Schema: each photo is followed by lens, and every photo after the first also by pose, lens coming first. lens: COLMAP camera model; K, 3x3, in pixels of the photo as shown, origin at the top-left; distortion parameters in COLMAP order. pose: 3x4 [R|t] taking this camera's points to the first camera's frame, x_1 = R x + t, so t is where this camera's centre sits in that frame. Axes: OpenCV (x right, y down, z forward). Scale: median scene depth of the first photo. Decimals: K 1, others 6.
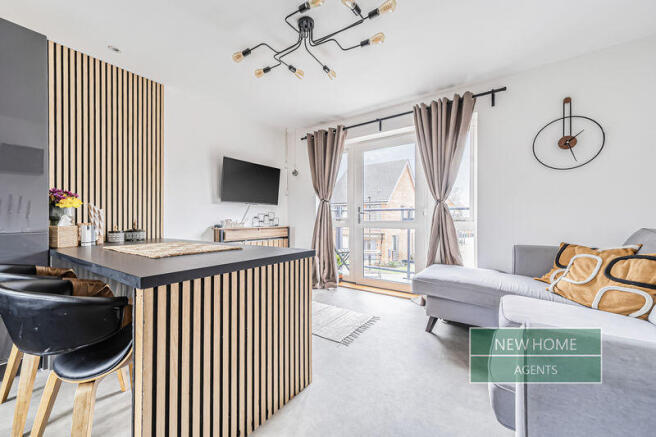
lens RADIAL K [[261.6, 0, 328.0], [0, 261.6, 218.5], [0, 0, 1]] dist [-0.000379, -0.000061]
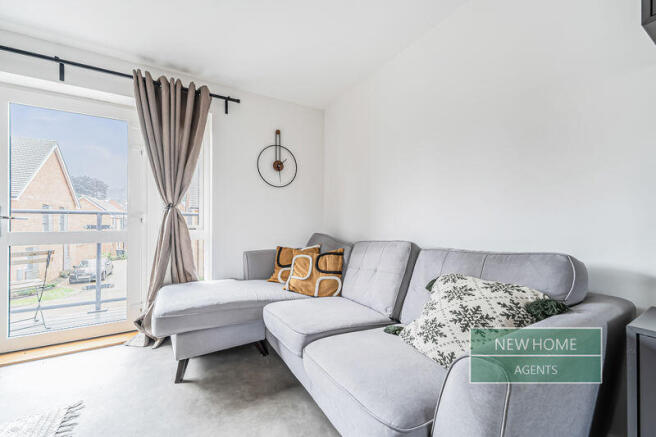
lens RADIAL K [[251.1, 0, 320.2], [0, 251.1, 221.3], [0, 0, 1]] dist [0.002118, 0.000223]
pose [[0.436623, 0.009756, 0.899592, -0.071176], [-0.004109, 0.999952, -0.008851, -0.014050], [-0.899635, 0.000168, 0.436643, 0.273206]]
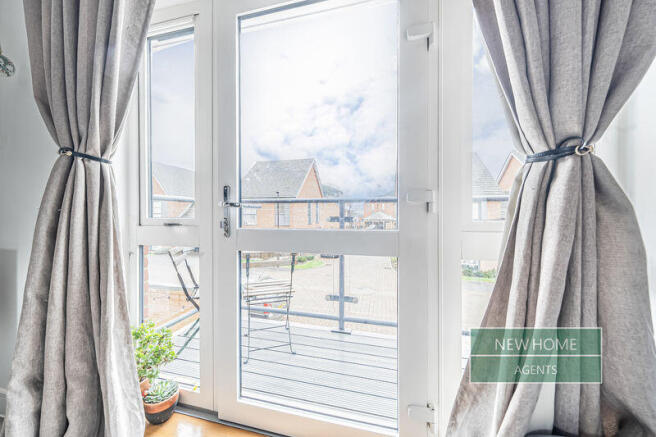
lens RADIAL K [[232.1, 0, 330.1], [0, 232.1, 215.0], [0, 0, 1]] dist [0.001104, 0.000071]
pose [[0.929948, 0.002620, 0.367681, 0.187453], [-0.005109, 0.999970, 0.005795, -0.012724], [-0.367655, -0.007268, 0.929934, 0.947852]]
